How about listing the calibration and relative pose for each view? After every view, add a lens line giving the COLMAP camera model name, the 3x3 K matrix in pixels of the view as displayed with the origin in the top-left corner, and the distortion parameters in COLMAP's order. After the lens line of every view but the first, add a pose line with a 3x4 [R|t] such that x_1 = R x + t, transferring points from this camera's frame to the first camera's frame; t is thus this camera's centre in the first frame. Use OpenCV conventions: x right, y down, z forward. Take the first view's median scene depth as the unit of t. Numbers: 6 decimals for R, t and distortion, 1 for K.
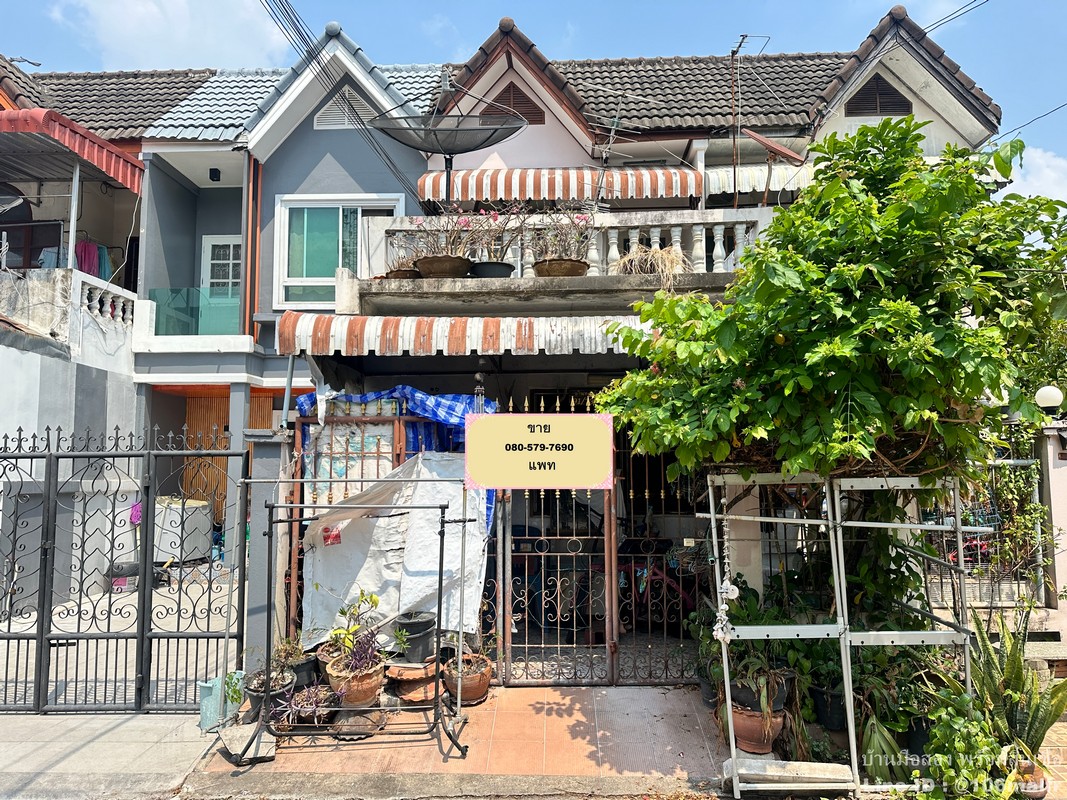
lens RADIAL K [[753.6, 0, 541.6], [0, 753.6, 402.6], [0, 0, 1]] dist [0.051653, -0.041727]
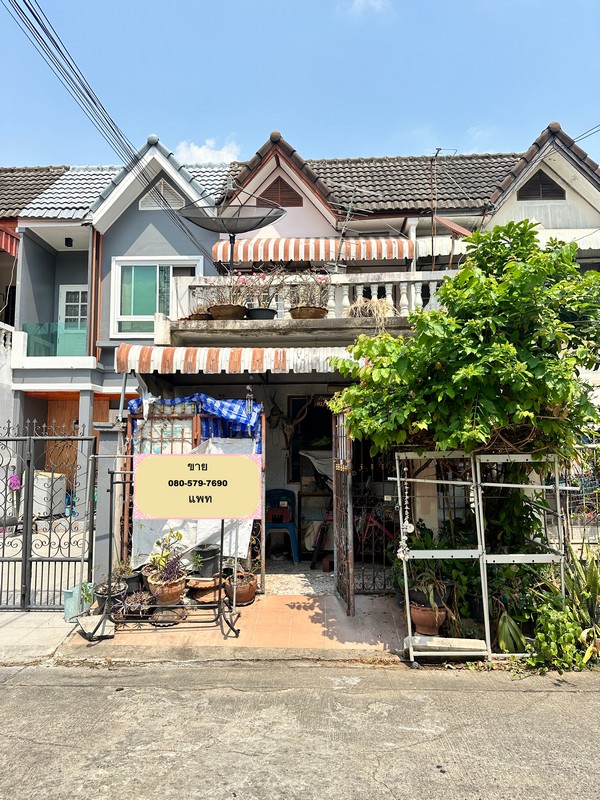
lens RADIAL K [[565.1, 0, 301.0], [0, 565.1, 403.2], [0, 0, 1]] dist [0.051653, -0.041727]
pose [[0.999932, 0.002214, -0.011460, 0.031482], [-0.002223, 0.999997, -0.000766, -0.002979], [0.011459, 0.000791, 0.999934, -0.119068]]
